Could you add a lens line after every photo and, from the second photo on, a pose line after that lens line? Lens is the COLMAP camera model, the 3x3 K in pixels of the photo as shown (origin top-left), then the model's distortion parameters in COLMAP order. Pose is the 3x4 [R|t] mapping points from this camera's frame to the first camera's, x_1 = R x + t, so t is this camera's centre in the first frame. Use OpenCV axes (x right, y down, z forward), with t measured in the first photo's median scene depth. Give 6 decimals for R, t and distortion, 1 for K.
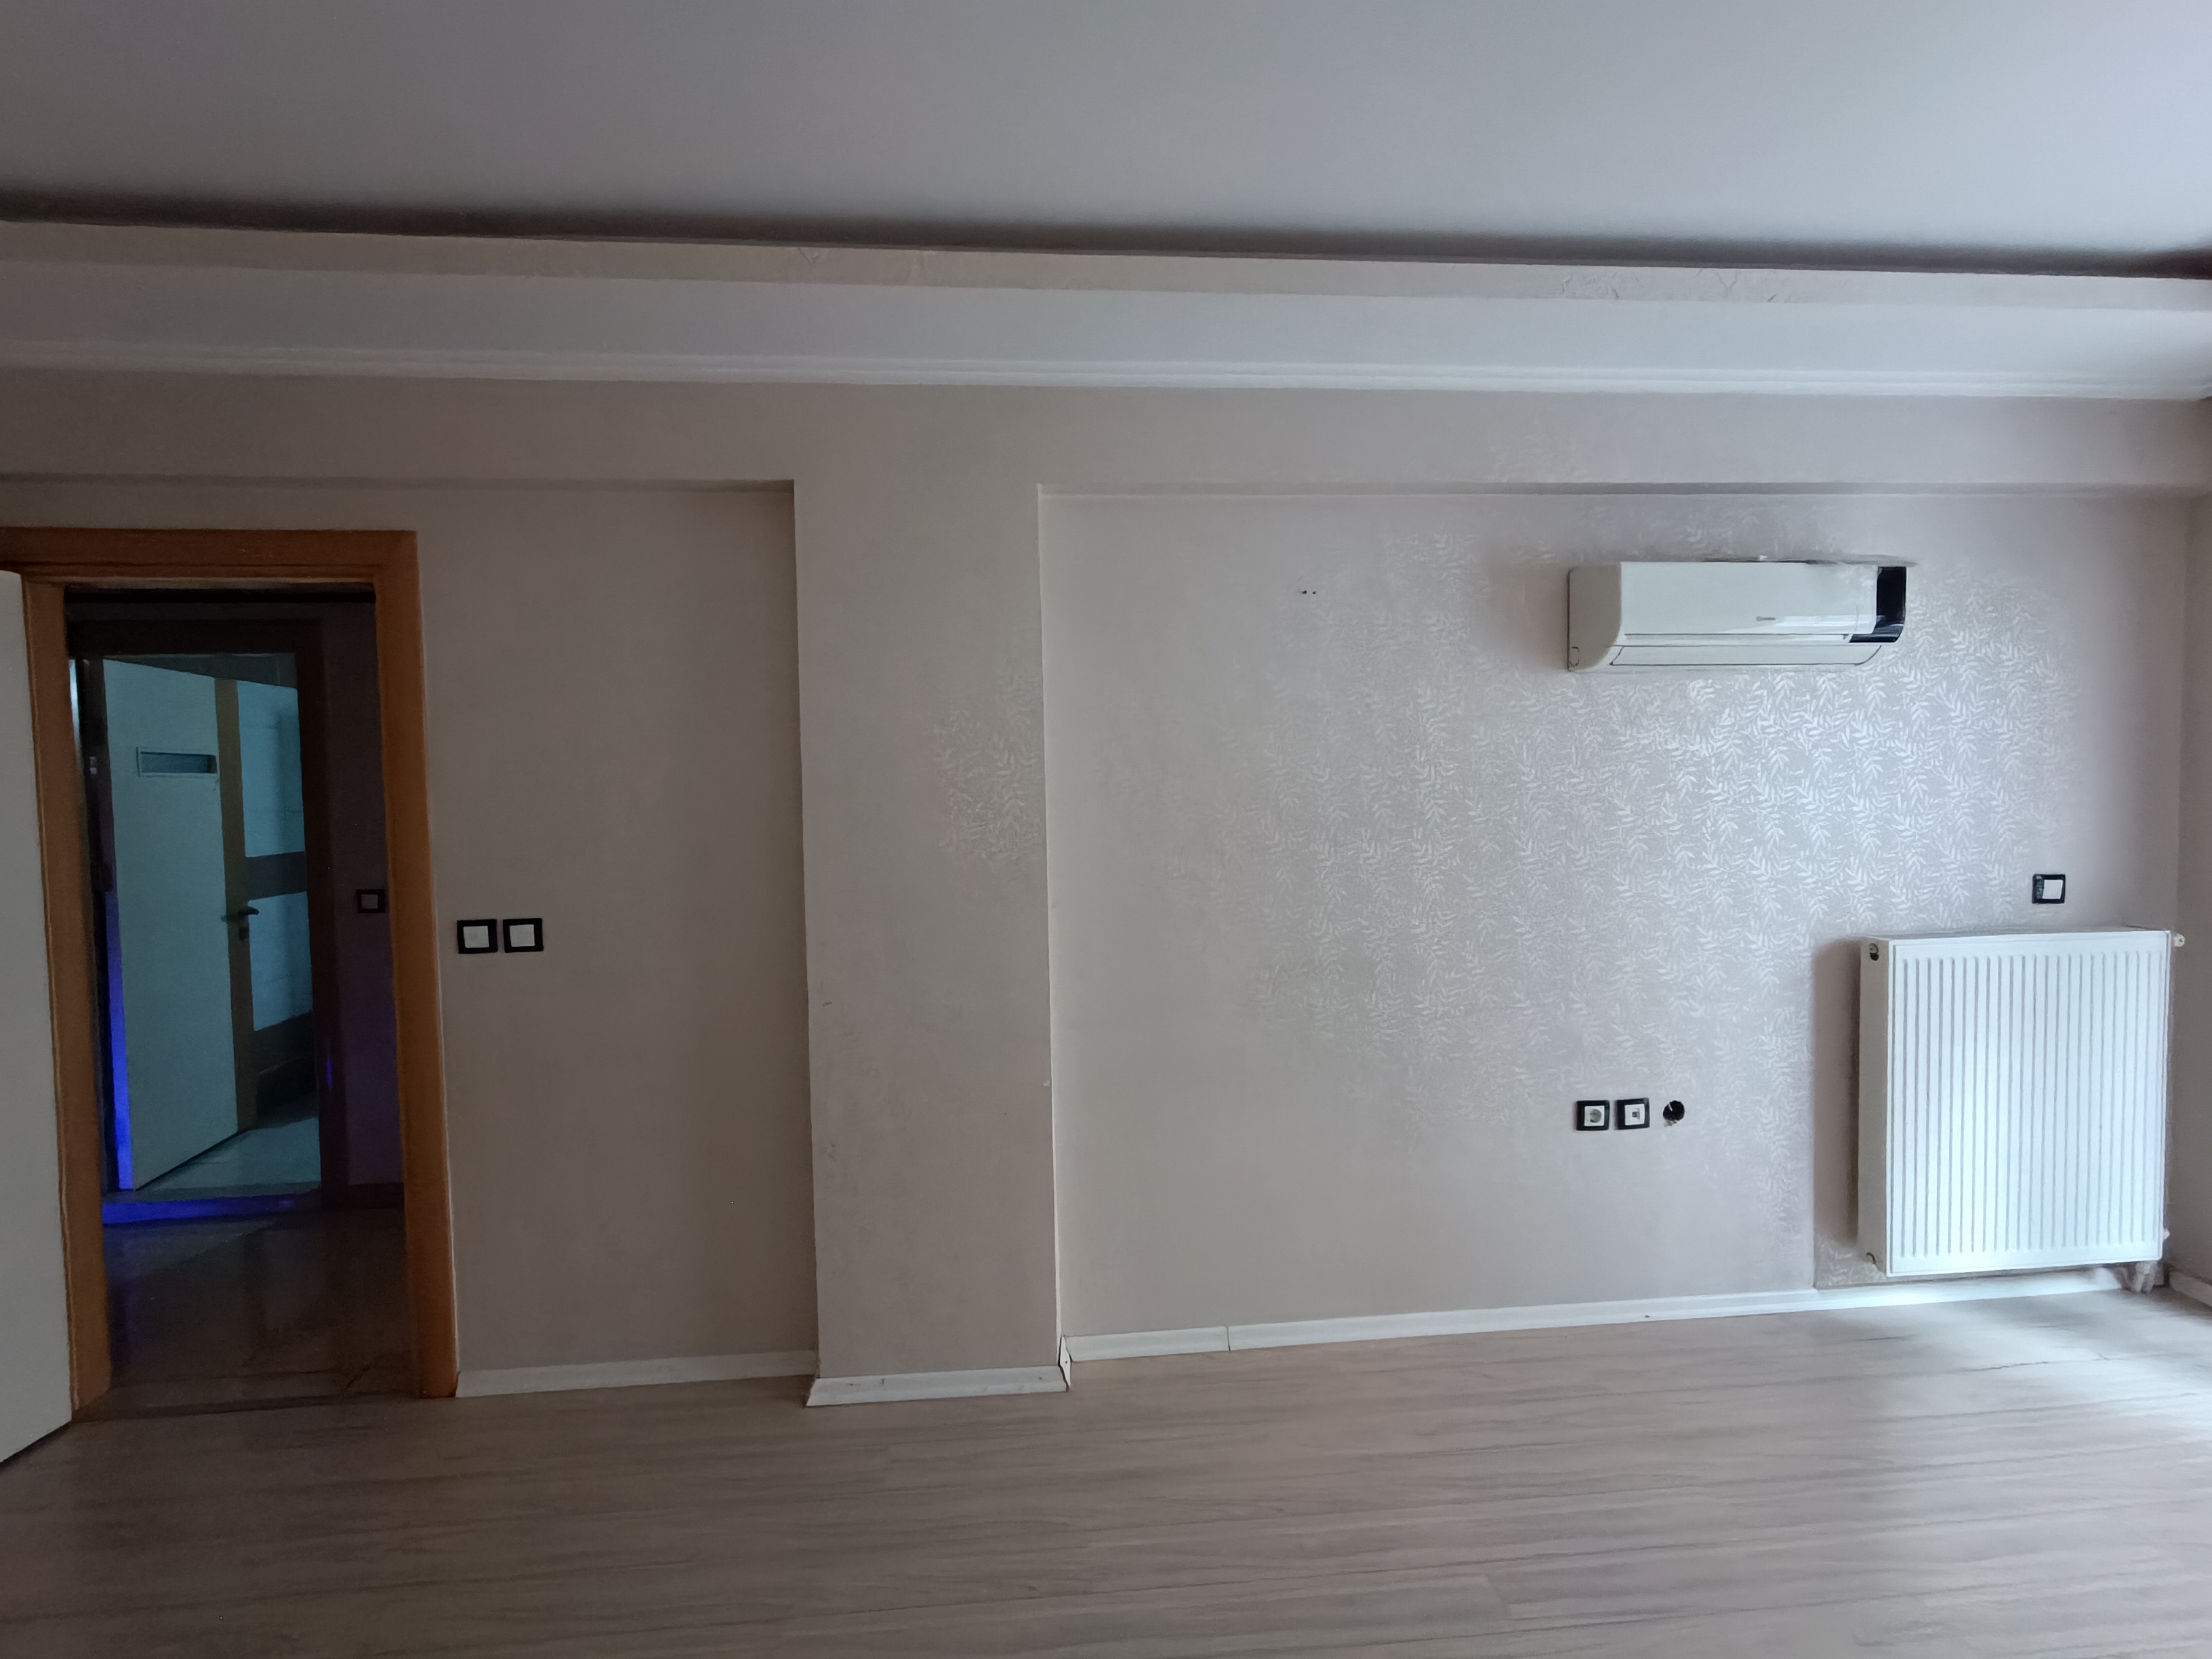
lens RADIAL K [[1020.5, 0, 1107.2], [0, 1020.5, 839.3], [0, 0, 1]] dist [0.002285, 0.000113]
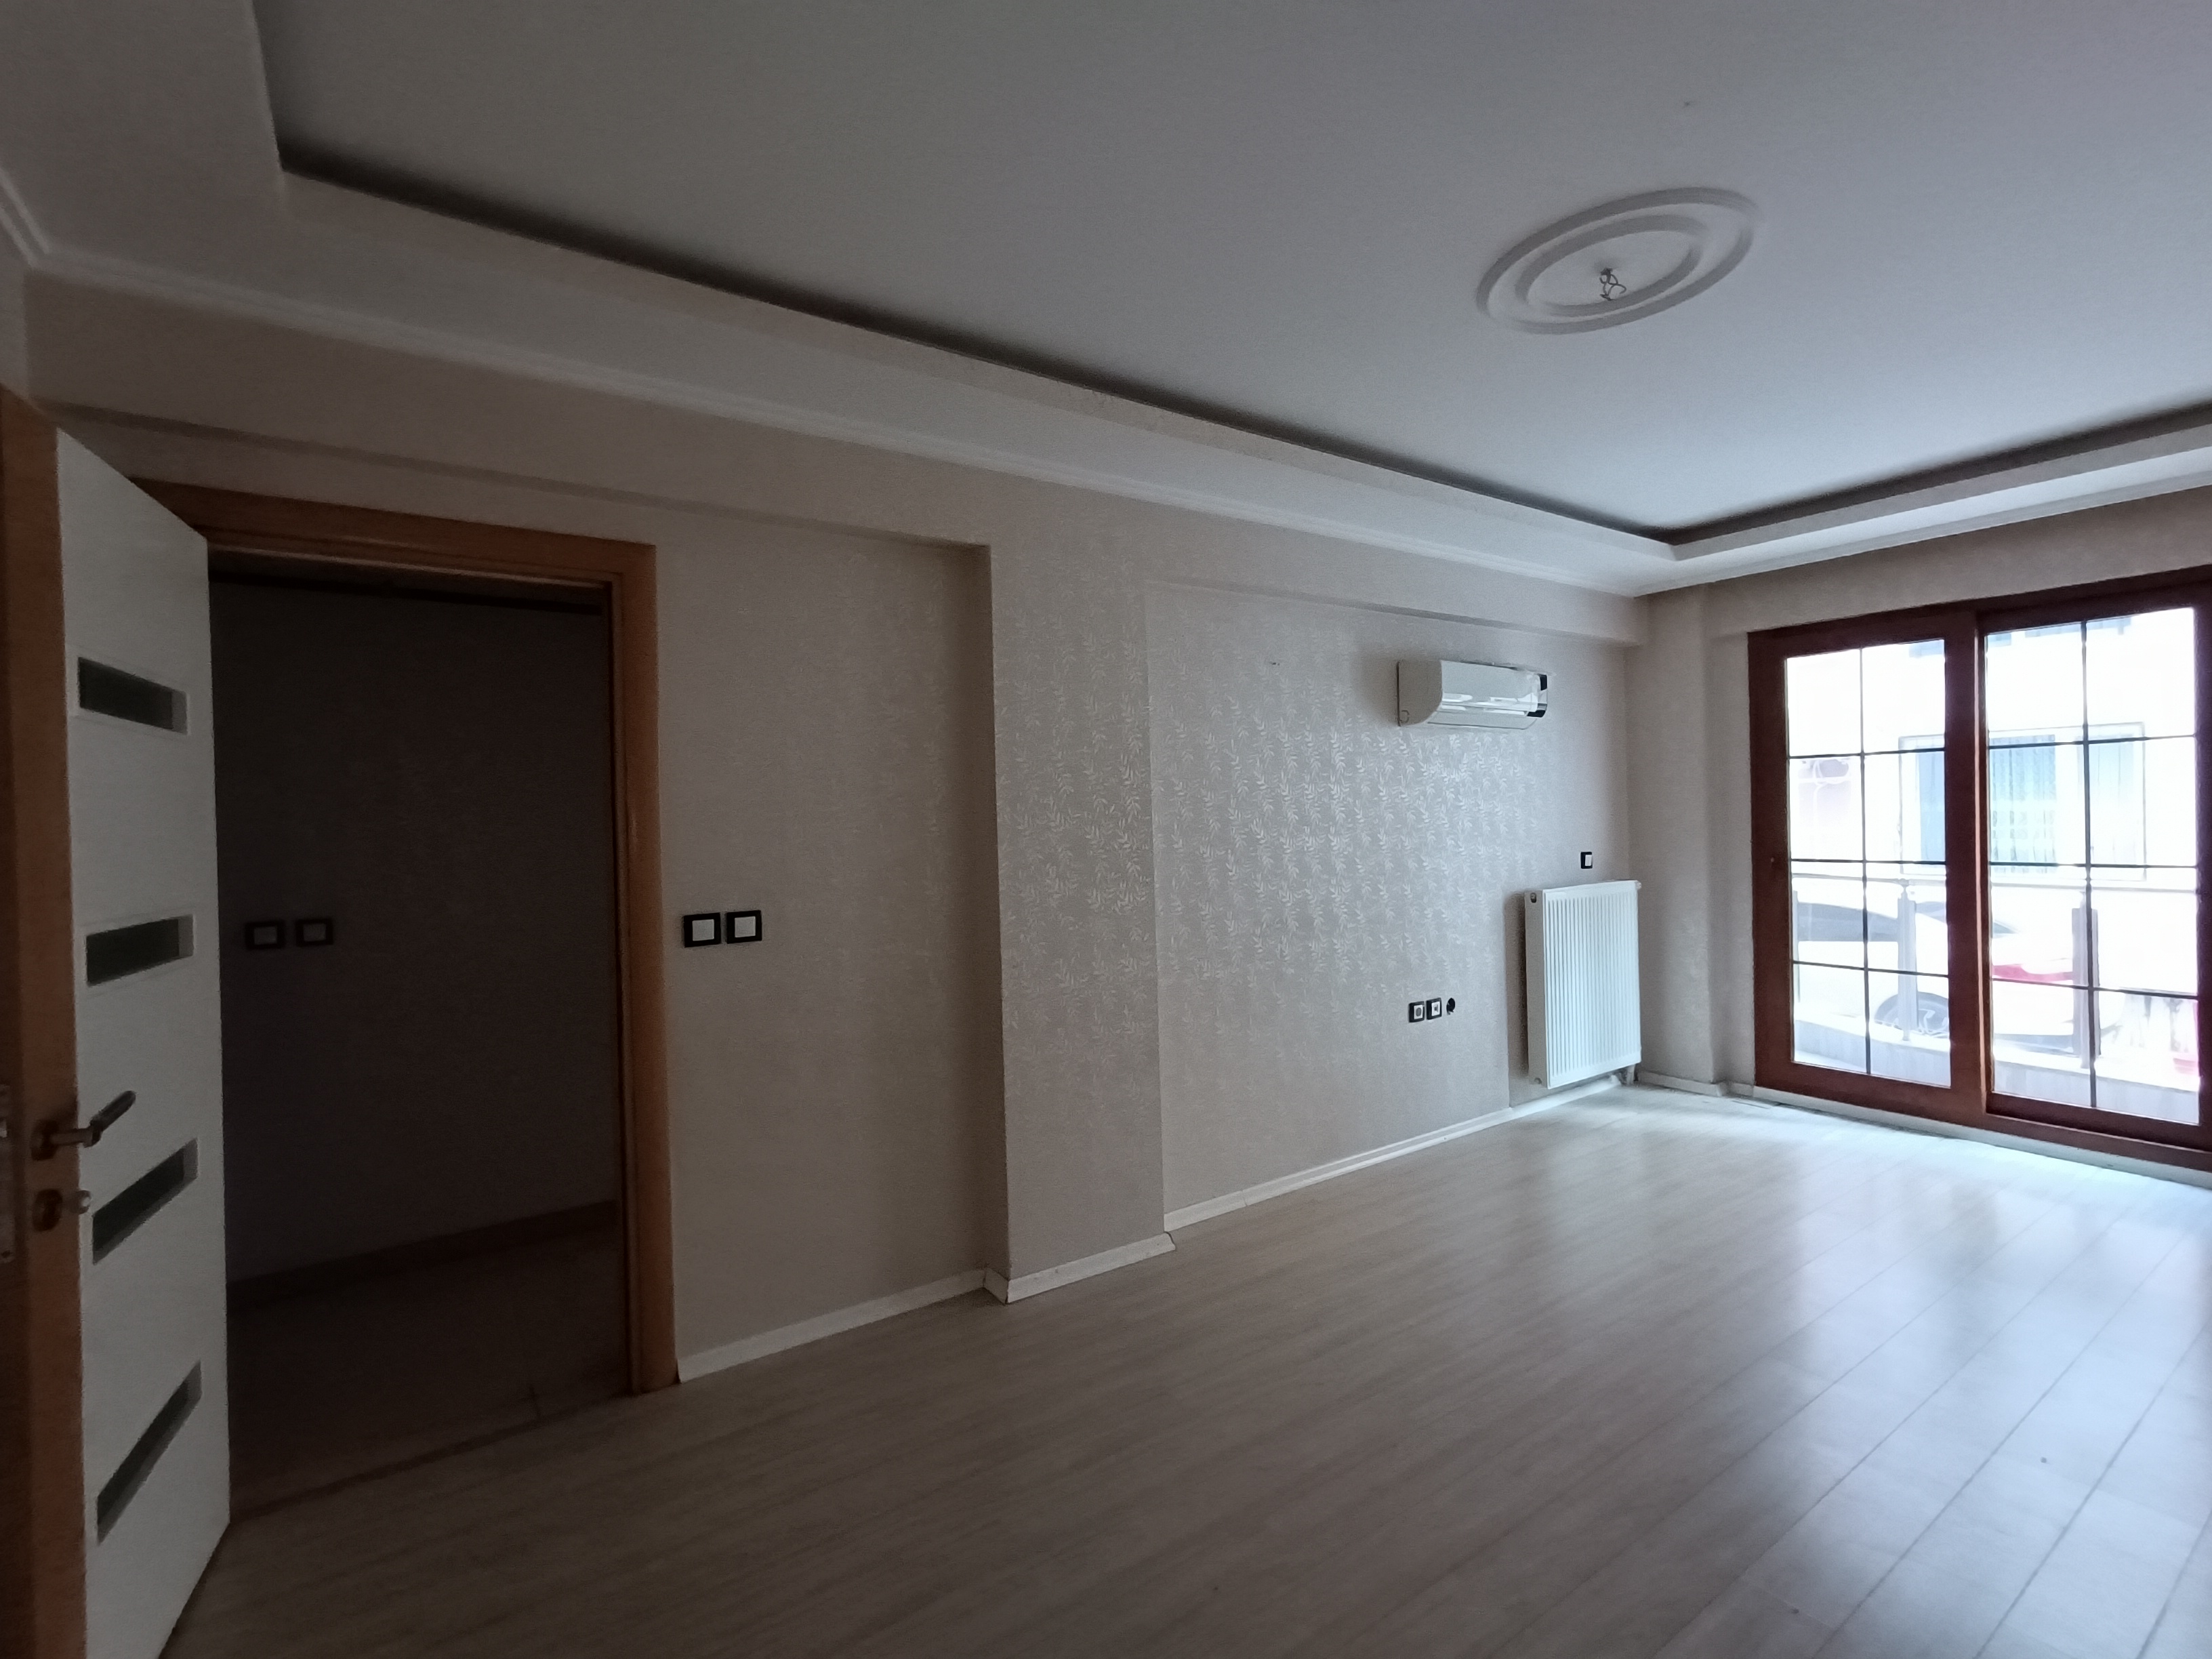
lens RADIAL K [[1020.5, 0, 1107.0], [0, 1020.5, 836.9], [0, 0, 1]] dist [0.002285, 0.000113]
pose [[0.864267, -0.010314, 0.502928, -0.716494], [0.032889, 0.998809, -0.036035, 0.046554], [-0.501958, 0.047685, 0.863577, -0.115382]]
